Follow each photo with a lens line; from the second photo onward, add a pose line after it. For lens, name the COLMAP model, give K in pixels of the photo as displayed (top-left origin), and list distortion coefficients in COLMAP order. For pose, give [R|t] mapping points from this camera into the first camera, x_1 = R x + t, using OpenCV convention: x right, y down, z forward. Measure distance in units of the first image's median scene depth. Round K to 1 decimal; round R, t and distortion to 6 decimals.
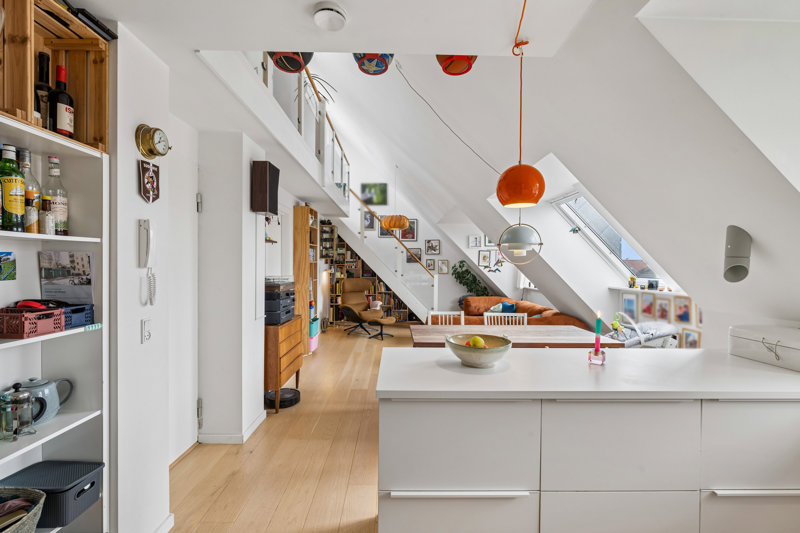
lens RADIAL K [[354.8, 0, 405.3], [0, 354.8, 268.4], [0, 0, 1]] dist [-0.003316, 0.000989]
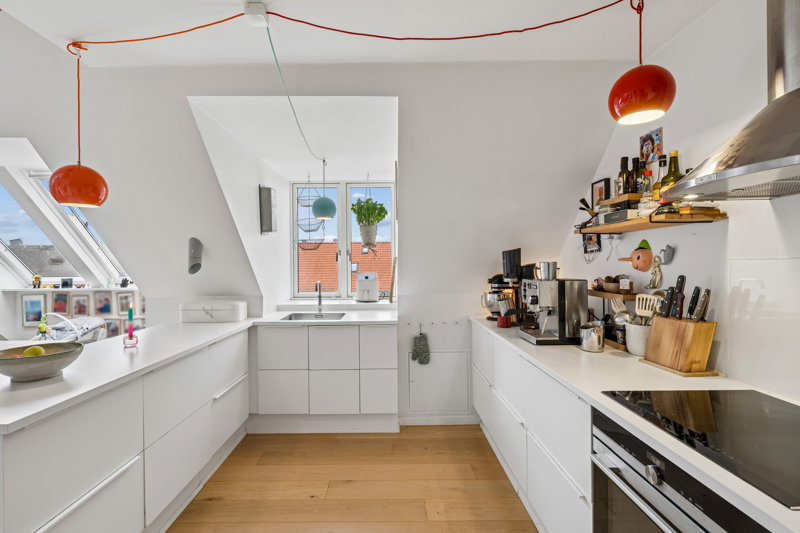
lens RADIAL K [[354.8, 0, 387.3], [0, 354.8, 263.4], [0, 0, 1]] dist [-0.003316, 0.000989]
pose [[0.034340, -0.008374, 0.999375, -0.323355], [0.017087, 0.999824, 0.007791, -0.002915], [-0.999264, 0.016808, 0.034477, 0.046539]]
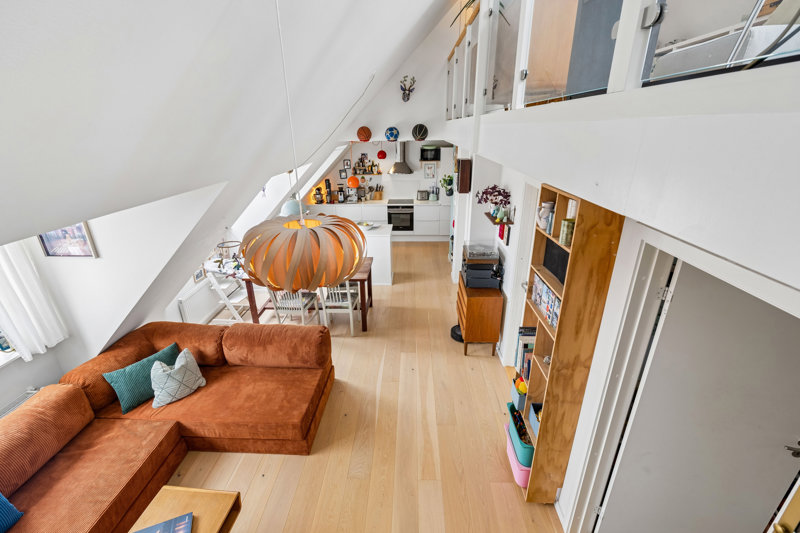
lens RADIAL K [[354.8, 0, 400.6], [0, 354.8, 265.1], [0, 0, 1]] dist [-0.003316, 0.000989]
pose [[-0.998000, -0.023633, 0.058631, -0.199779], [-0.000117, 0.928178, 0.372136, -0.398780], [-0.063215, 0.371385, -0.926324, 2.340687]]
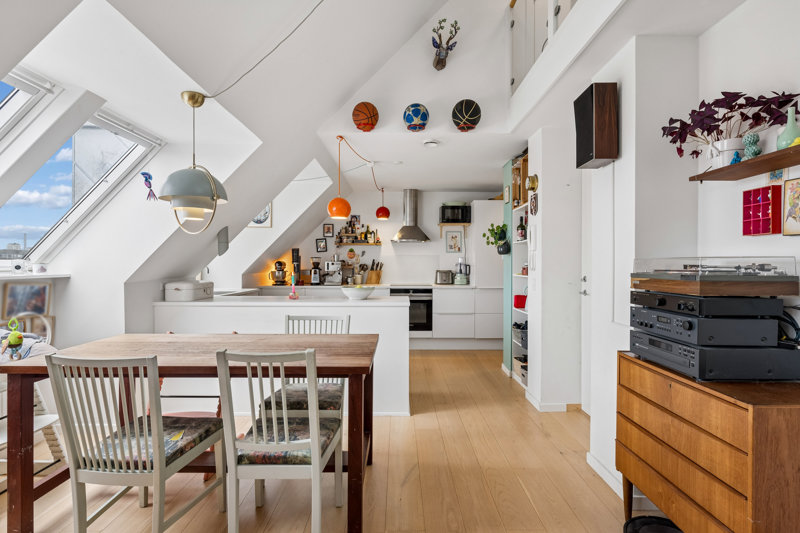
lens RADIAL K [[402.6, 0, 397.6], [0, 402.6, 266.3], [0, 0, 1]] dist [0.005428, 0.000431]
pose [[-0.999345, -0.014142, 0.033305, -0.038168], [-0.013742, 0.999831, 0.012192, 0.030835], [-0.033472, 0.011726, -0.999371, 1.610783]]
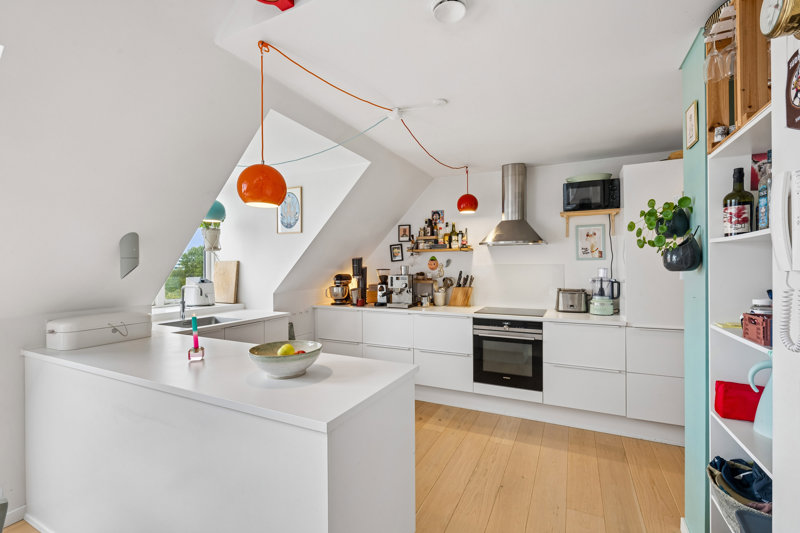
lens RADIAL K [[354.8, 0, 397.6], [0, 354.8, 266.5], [0, 0, 1]] dist [-0.003316, 0.000989]
pose [[-0.879705, -0.008125, 0.475450, -0.241138], [-0.001511, 0.999897, 0.014293, -0.010164], [-0.475517, 0.011855, -0.879627, 0.841027]]
